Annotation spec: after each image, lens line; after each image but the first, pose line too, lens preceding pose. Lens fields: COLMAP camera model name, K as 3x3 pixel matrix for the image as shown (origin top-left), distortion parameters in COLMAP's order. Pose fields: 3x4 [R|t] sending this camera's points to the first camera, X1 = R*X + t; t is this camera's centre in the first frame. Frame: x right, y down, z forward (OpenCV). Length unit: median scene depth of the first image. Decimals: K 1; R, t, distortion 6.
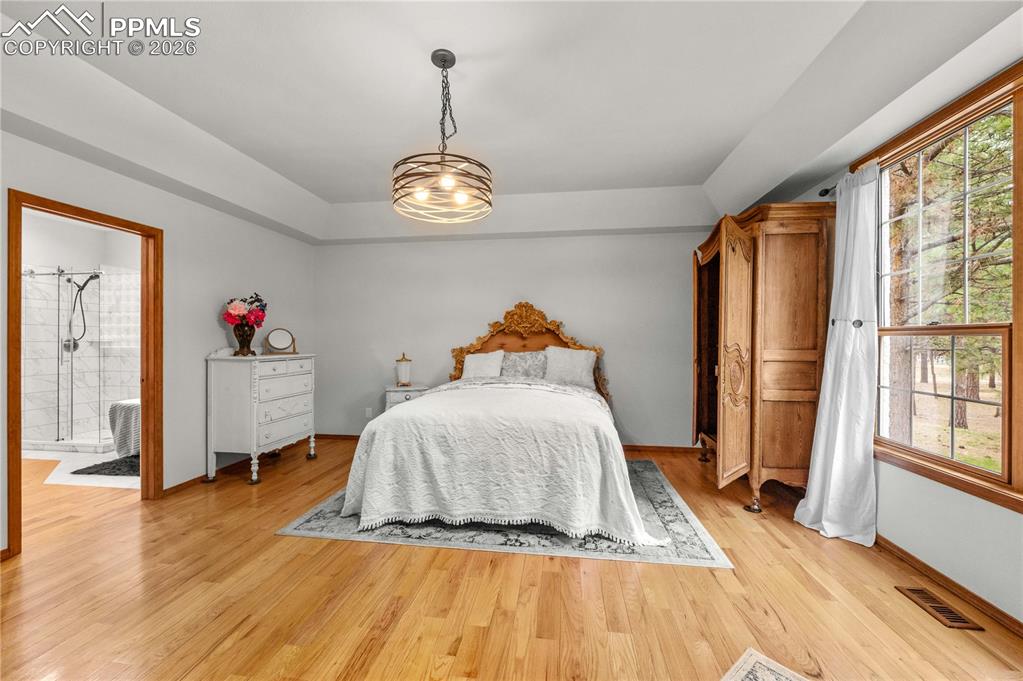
lens RADIAL K [[401.6, 0, 507.0], [0, 401.6, 340.0], [0, 0, 1]] dist [-0.001726, -0.000092]
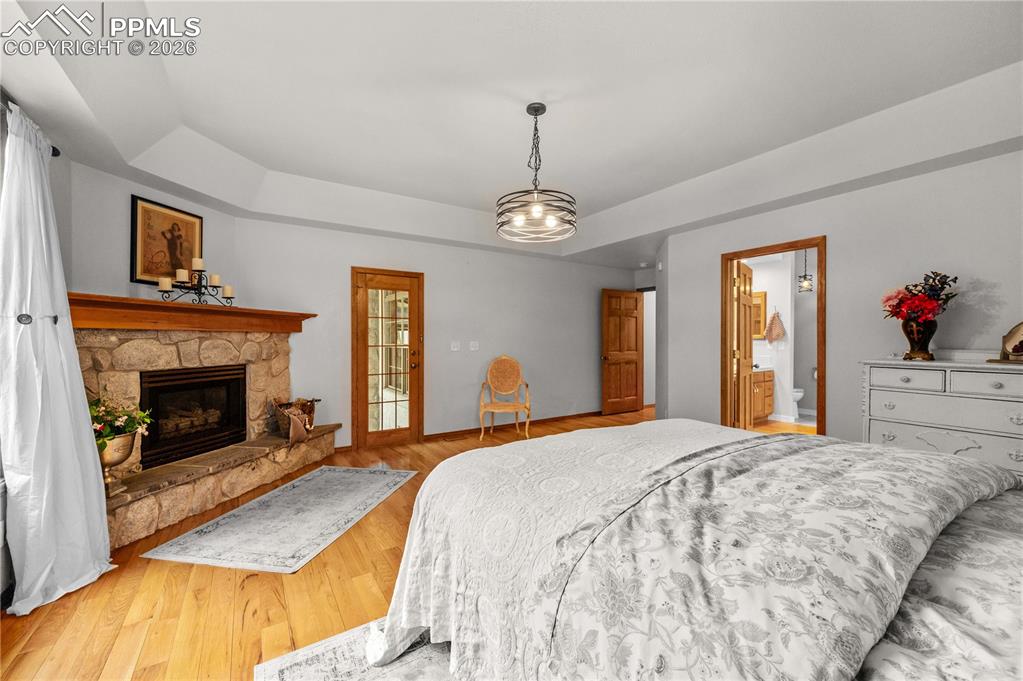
lens RADIAL K [[401.6, 0, 513.4], [0, 401.6, 340.9], [0, 0, 1]] dist [-0.001726, -0.000092]
pose [[-0.751597, 0.000308, -0.659623, 0.552417], [-0.000213, 1.000000, 0.000710, 0.004137], [0.659623, 0.000674, -0.751597, 1.499053]]
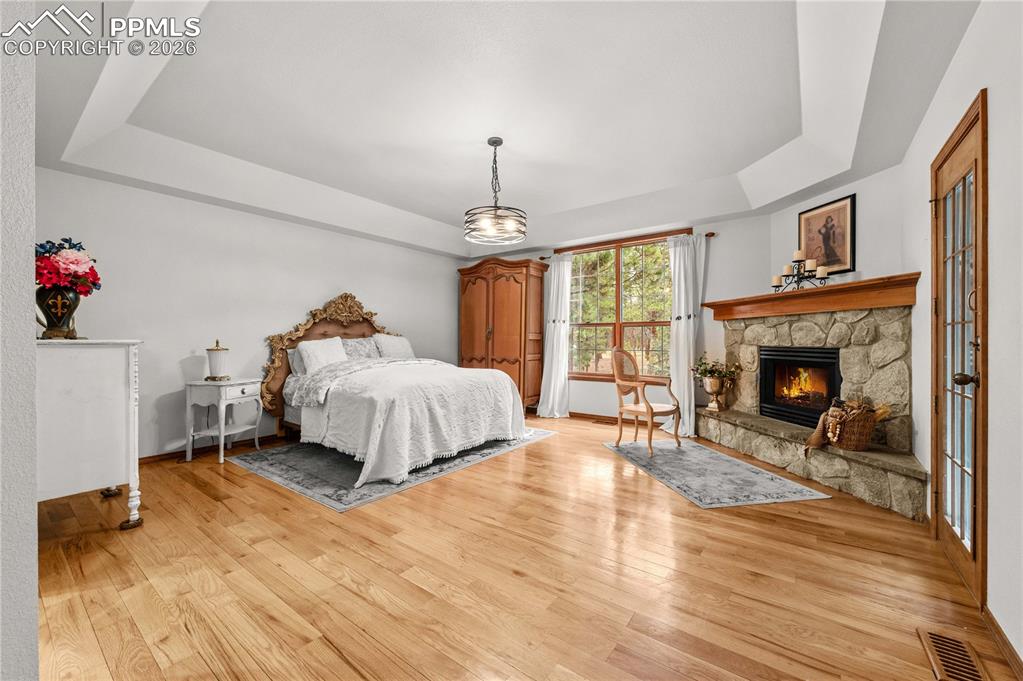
lens RADIAL K [[401.6, 0, 511.2], [0, 401.6, 339.5], [0, 0, 1]] dist [-0.001726, -0.000092]
pose [[0.486179, -0.001222, 0.873859, -1.202453], [0.002545, 0.999997, -0.000018, 0.056382], [-0.873856, 0.002232, 0.486180, 0.145708]]
